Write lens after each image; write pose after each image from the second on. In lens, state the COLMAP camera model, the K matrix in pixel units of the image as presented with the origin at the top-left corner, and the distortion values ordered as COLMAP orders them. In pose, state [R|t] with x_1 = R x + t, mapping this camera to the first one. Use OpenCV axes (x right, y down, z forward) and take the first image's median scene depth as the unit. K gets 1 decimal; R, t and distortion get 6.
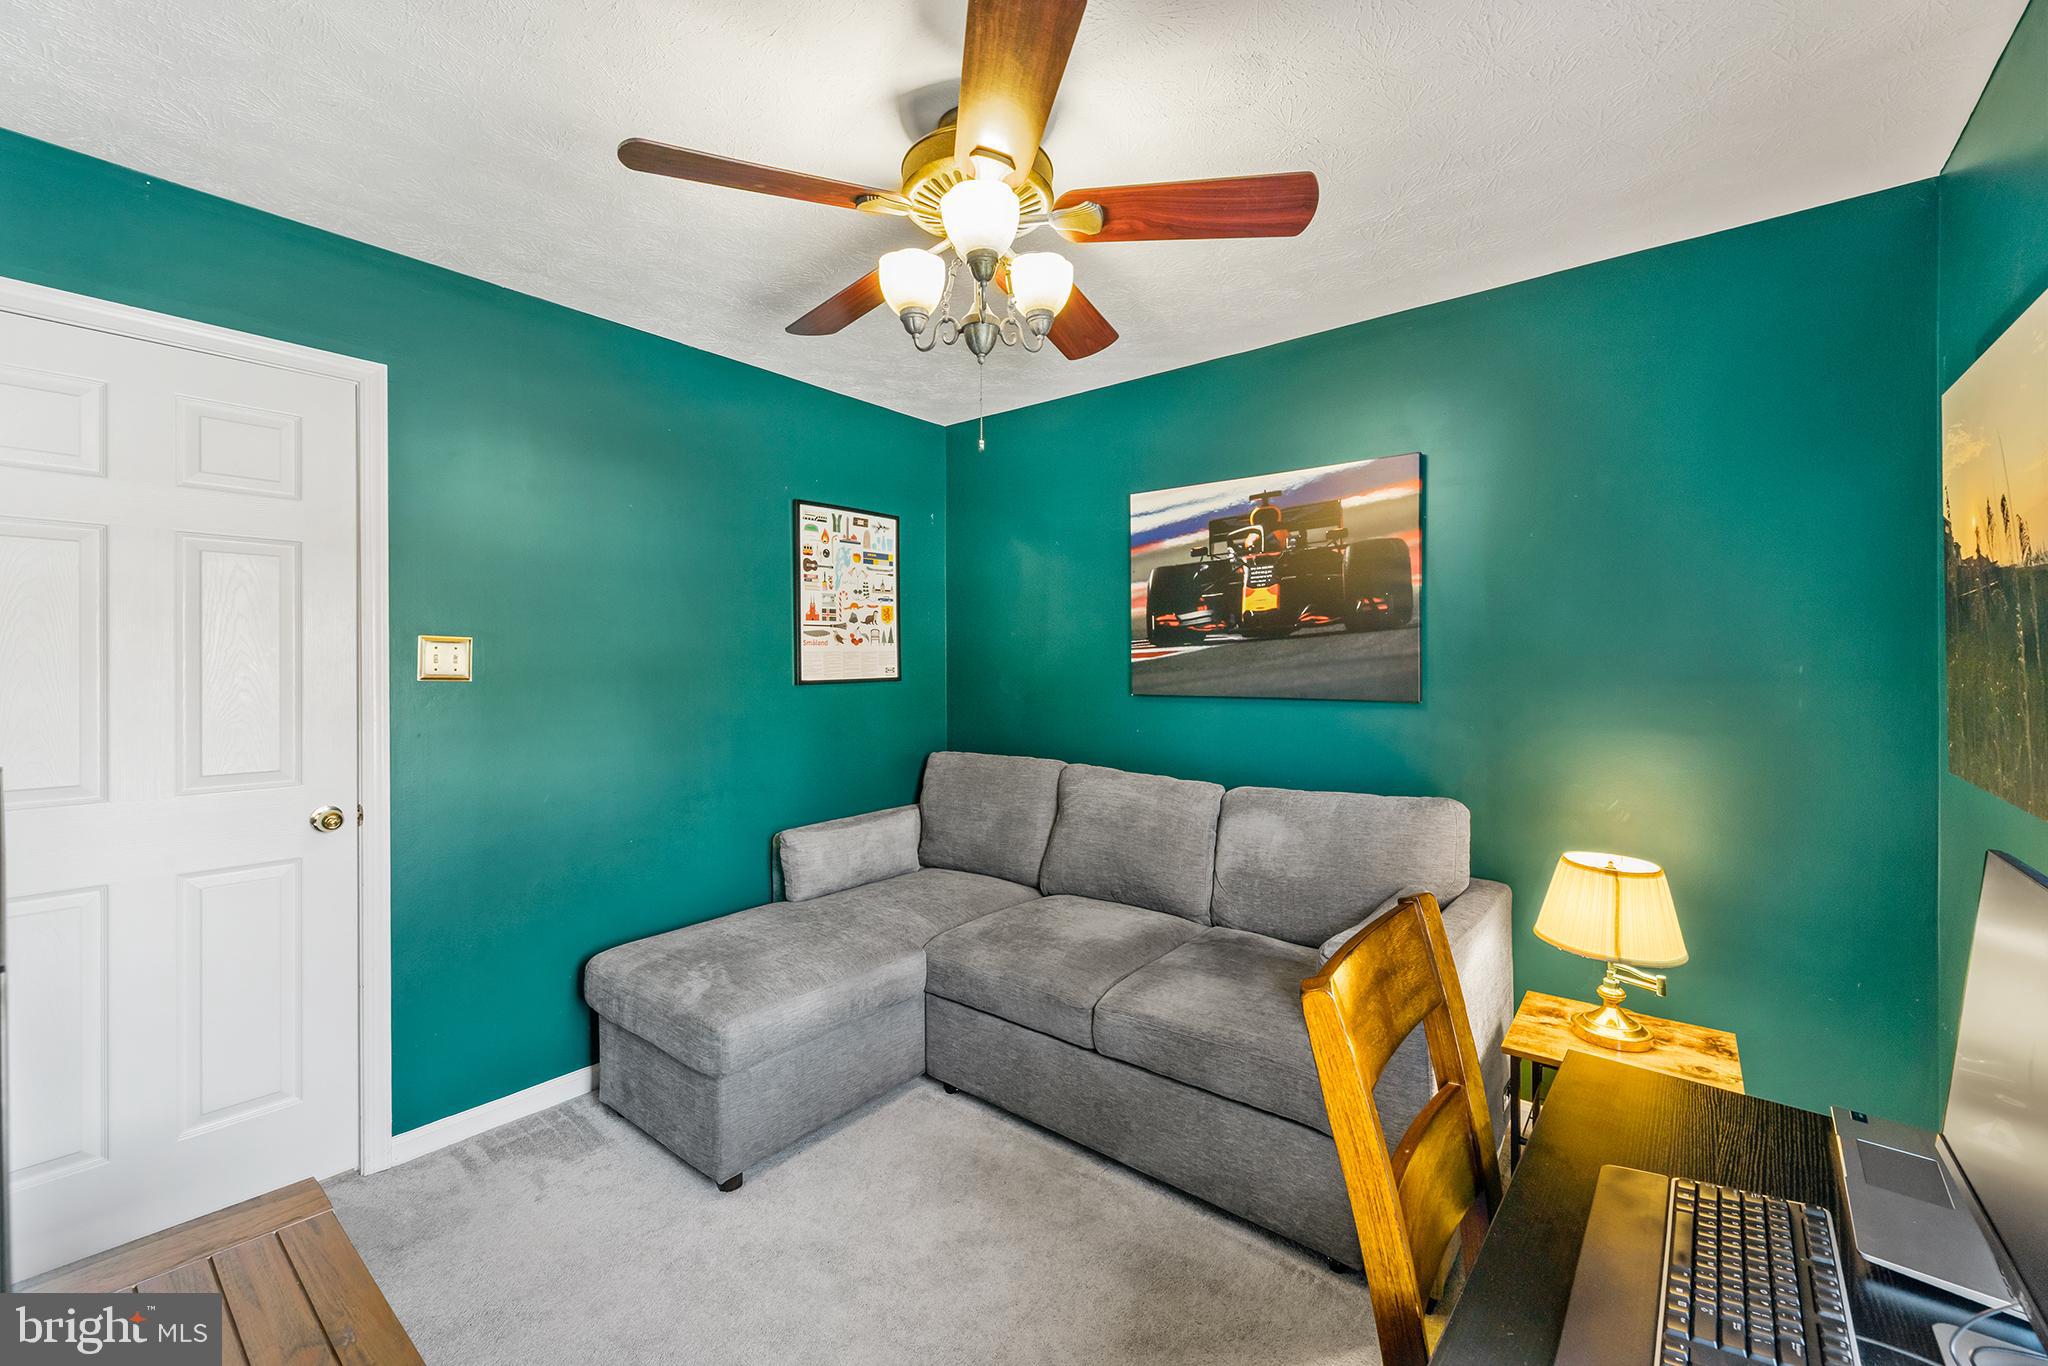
lens RADIAL K [[836.1, 0, 1021.5], [0, 836.1, 671.4], [0, 0, 1]] dist [0.004045, -0.001660]
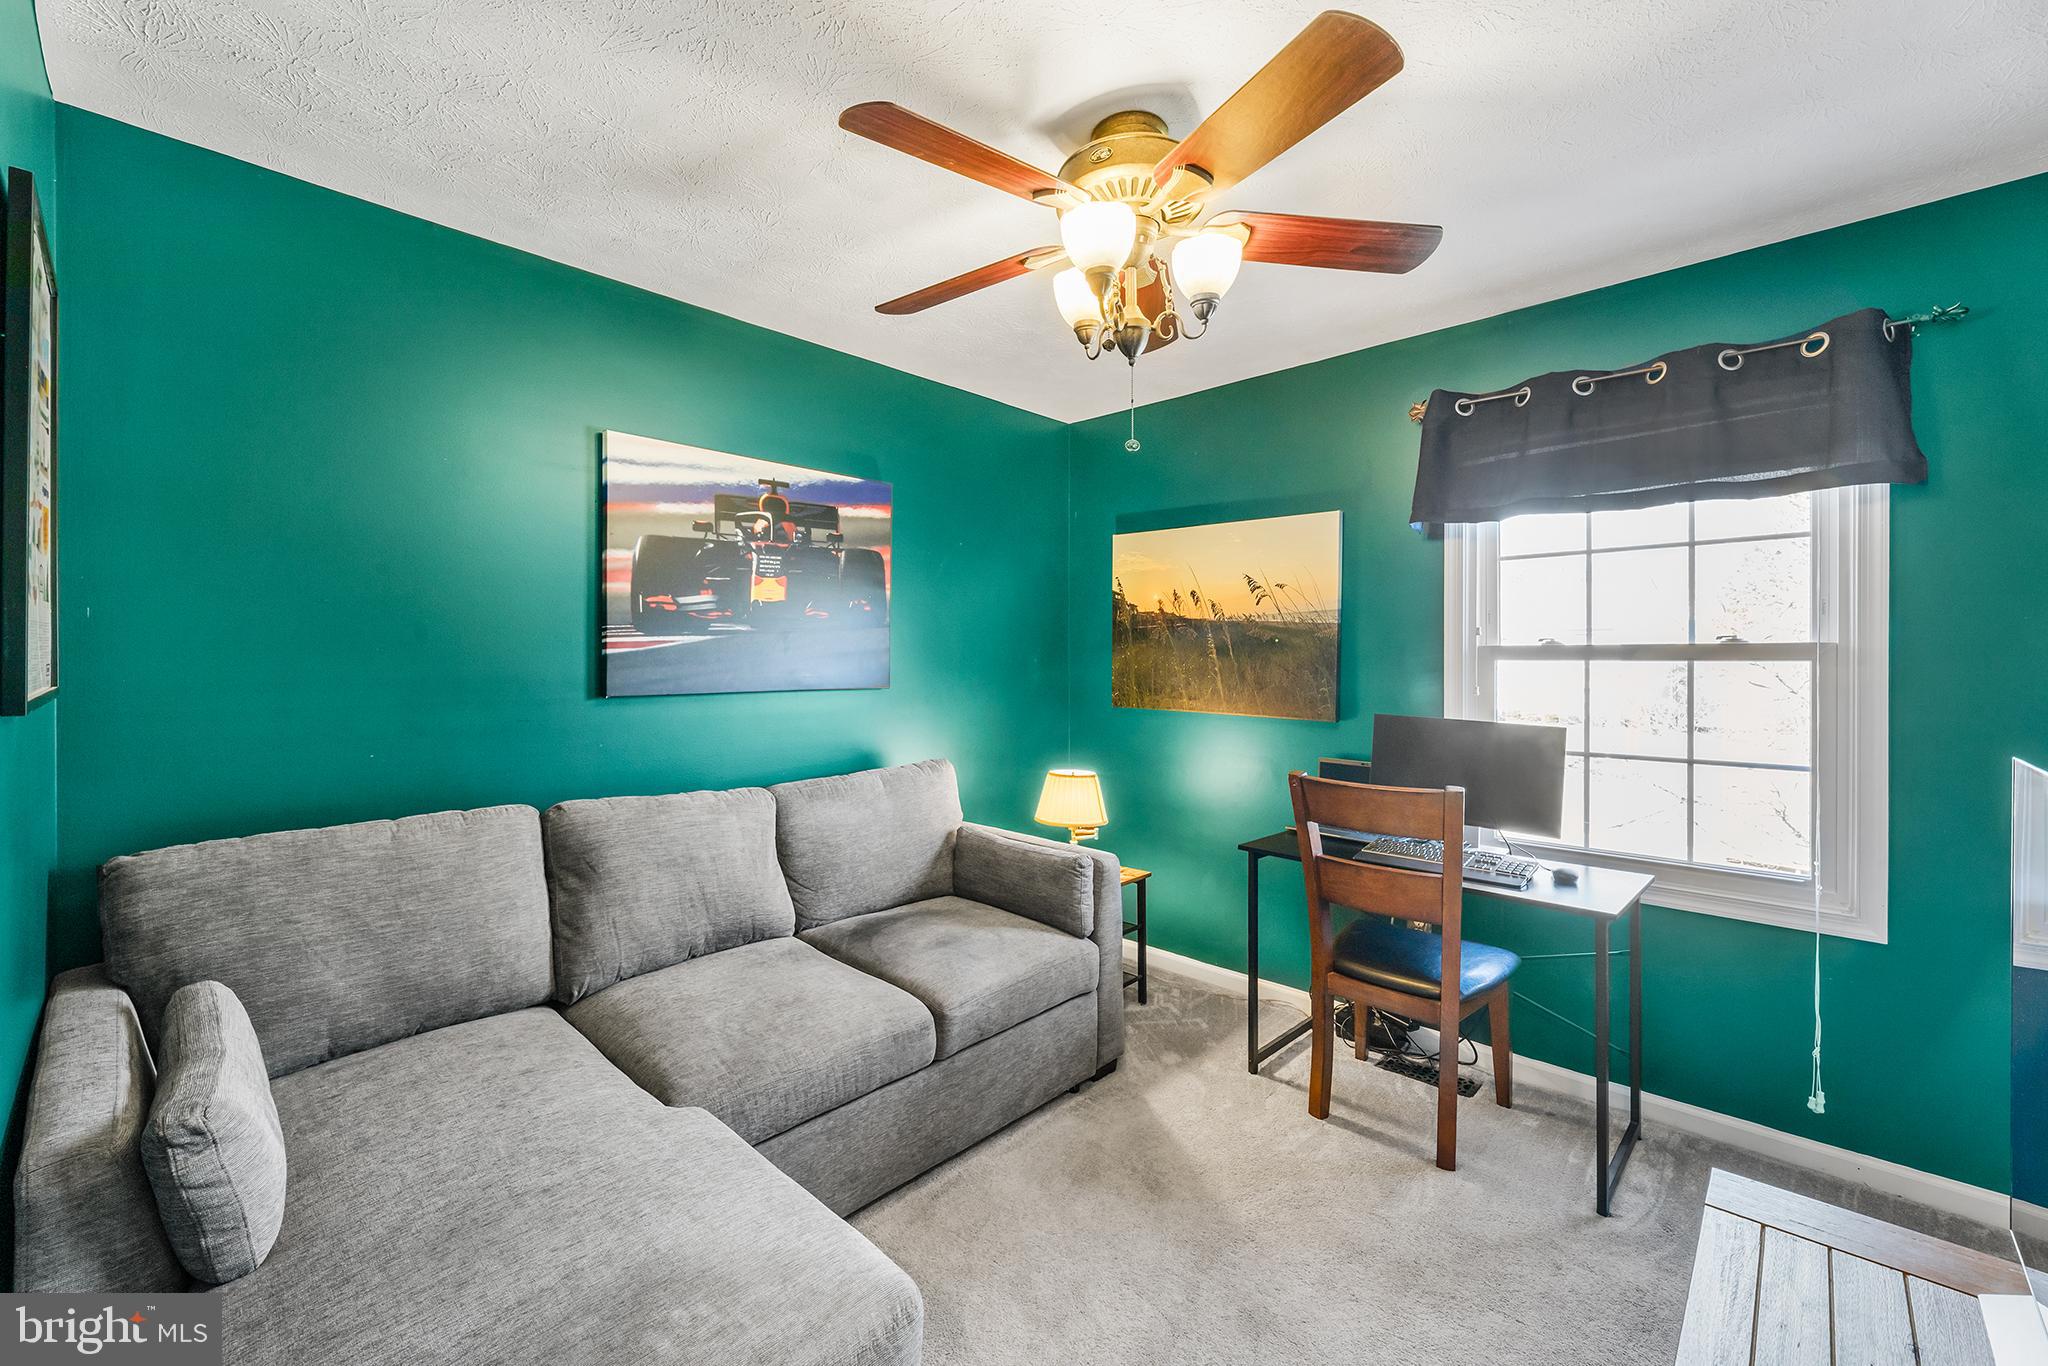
lens RADIAL K [[836.1, 0, 1020.0], [0, 836.1, 665.8], [0, 0, 1]] dist [0.004045, -0.001660]
pose [[0.077692, -0.012537, 0.996899, -0.640541], [0.003787, 0.999917, 0.012280, -0.008900], [-0.996970, 0.002822, 0.077734, 0.622547]]
